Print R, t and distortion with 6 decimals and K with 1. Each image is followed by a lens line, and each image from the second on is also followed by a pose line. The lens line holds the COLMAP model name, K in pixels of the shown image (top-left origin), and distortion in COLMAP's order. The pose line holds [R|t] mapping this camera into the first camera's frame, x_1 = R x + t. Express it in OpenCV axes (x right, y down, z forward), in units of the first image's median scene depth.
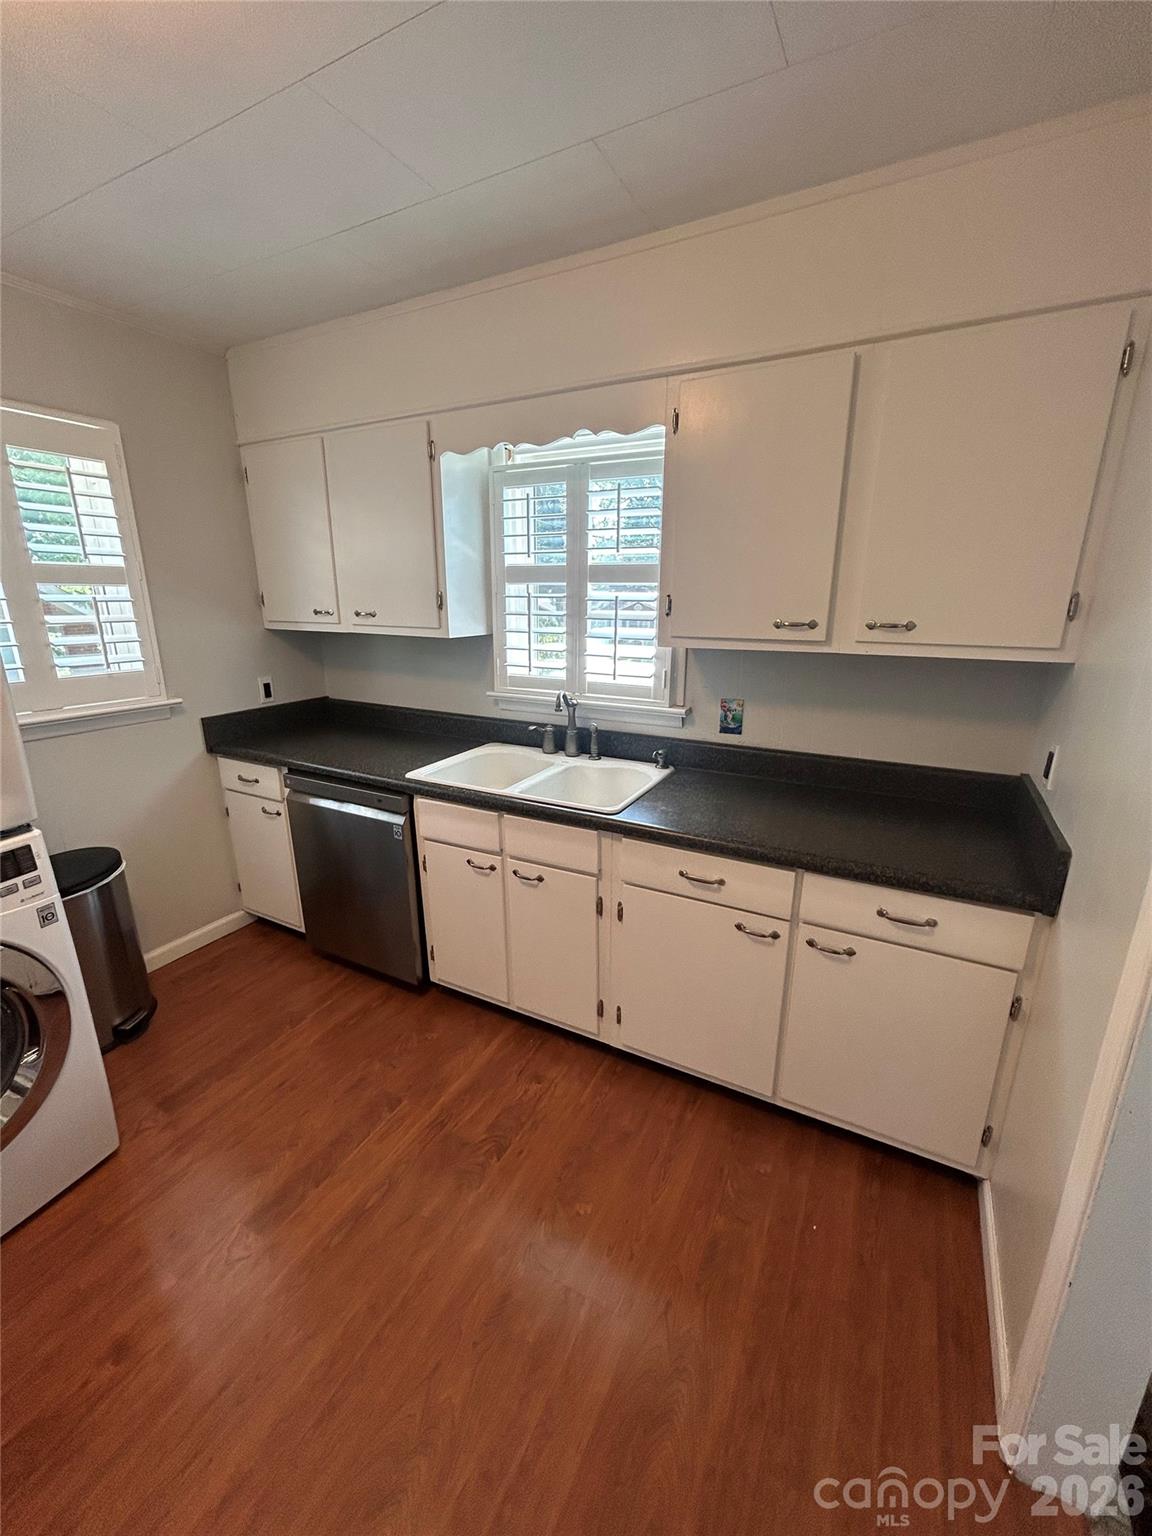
lens RADIAL K [[623.4, 0, 577.4], [0, 623.4, 771.5], [0, 0, 1]] dist [0.002556, 0.000906]
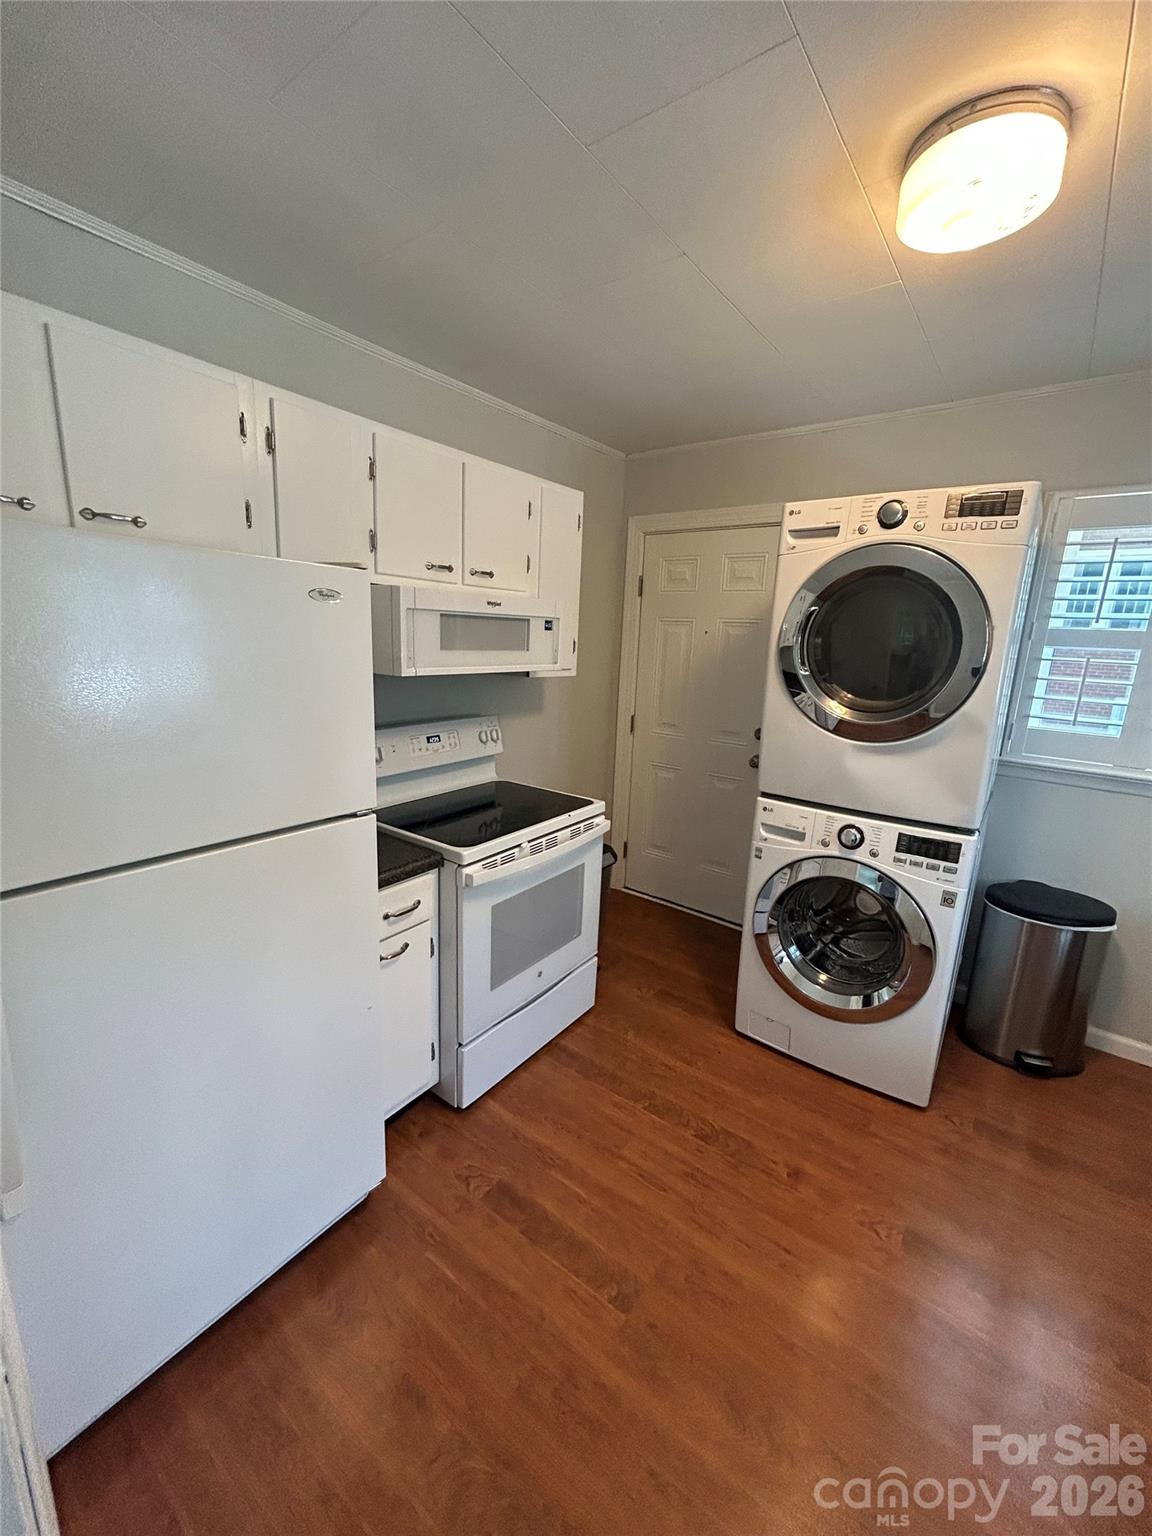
lens RADIAL K [[602.5, 0, 546.1], [0, 602.5, 773.5], [0, 0, 1]] dist [-0.019053, 0.000087]
pose [[-0.197679, 0.212908, -0.956866, 0.303817], [-0.293168, 0.918612, 0.264962, -0.062506], [0.935401, 0.332900, -0.119172, 0.212341]]
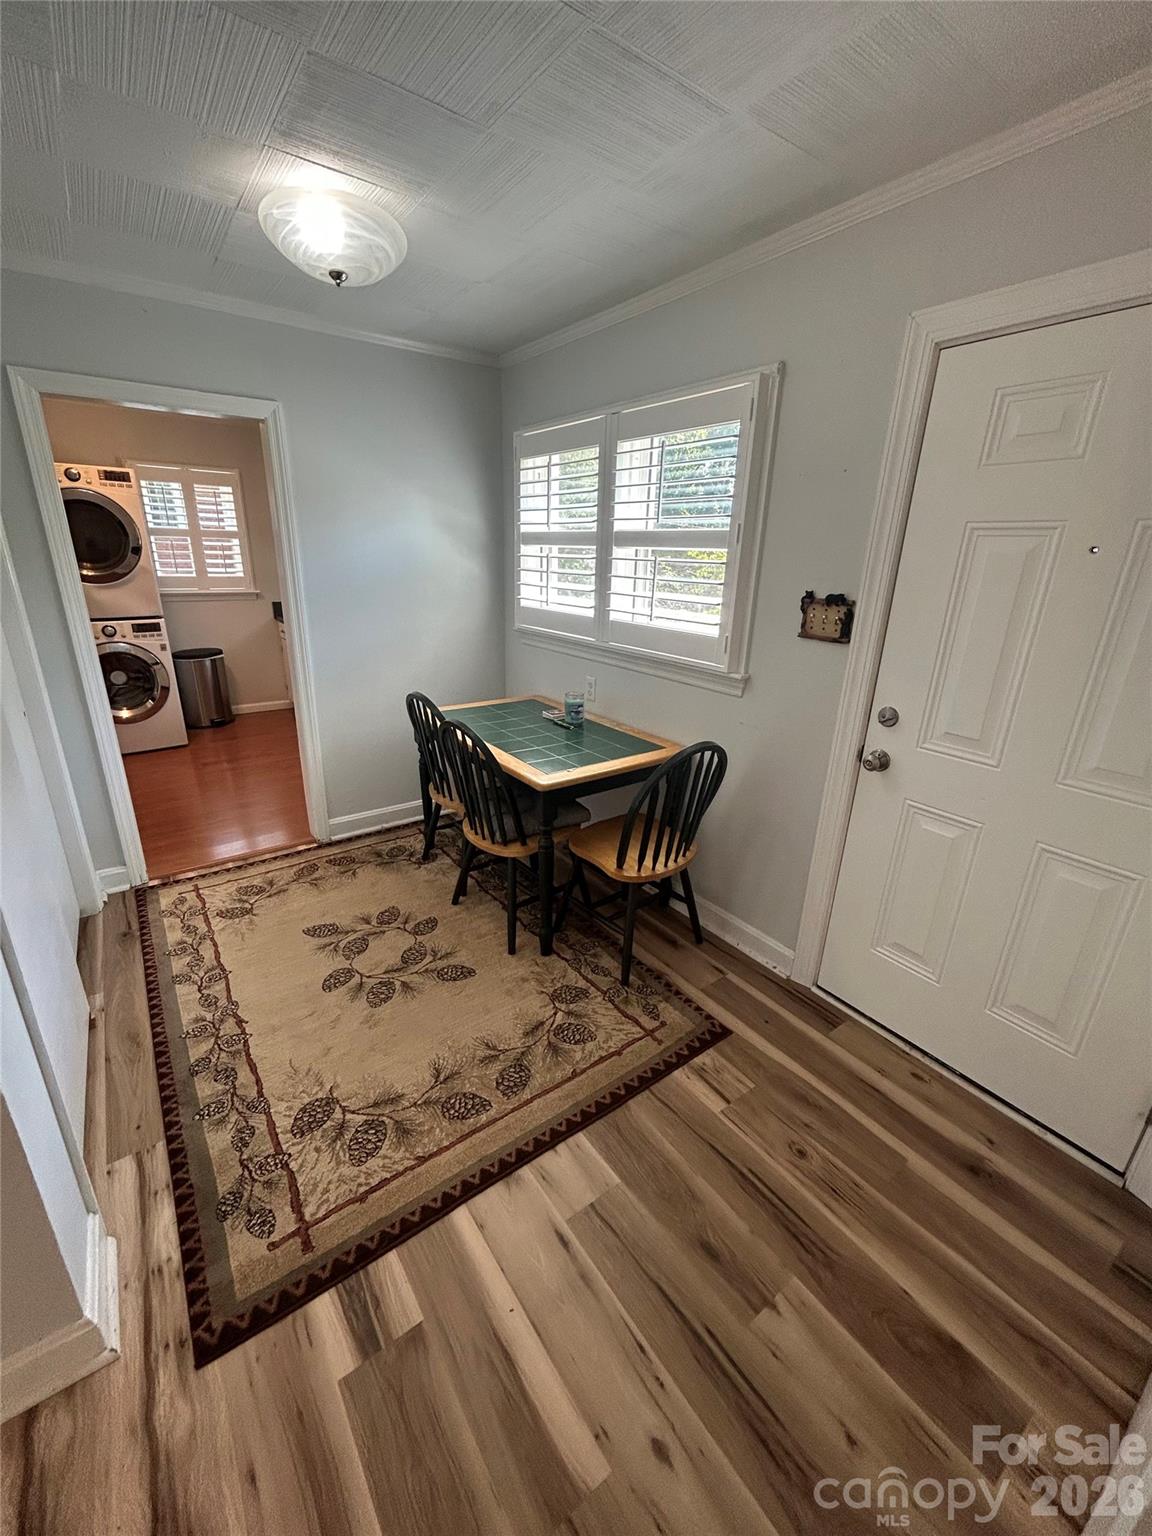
lens RADIAL K [[623.4, 0, 577.4], [0, 623.4, 771.5], [0, 0, 1]] dist [0.002556, 0.000906]
pose [[0.899191, 0.174499, -0.401256, 1.690906], [-0.151511, 0.984476, 0.088603, 0.182453], [0.410488, -0.018876, 0.911671, -0.711669]]
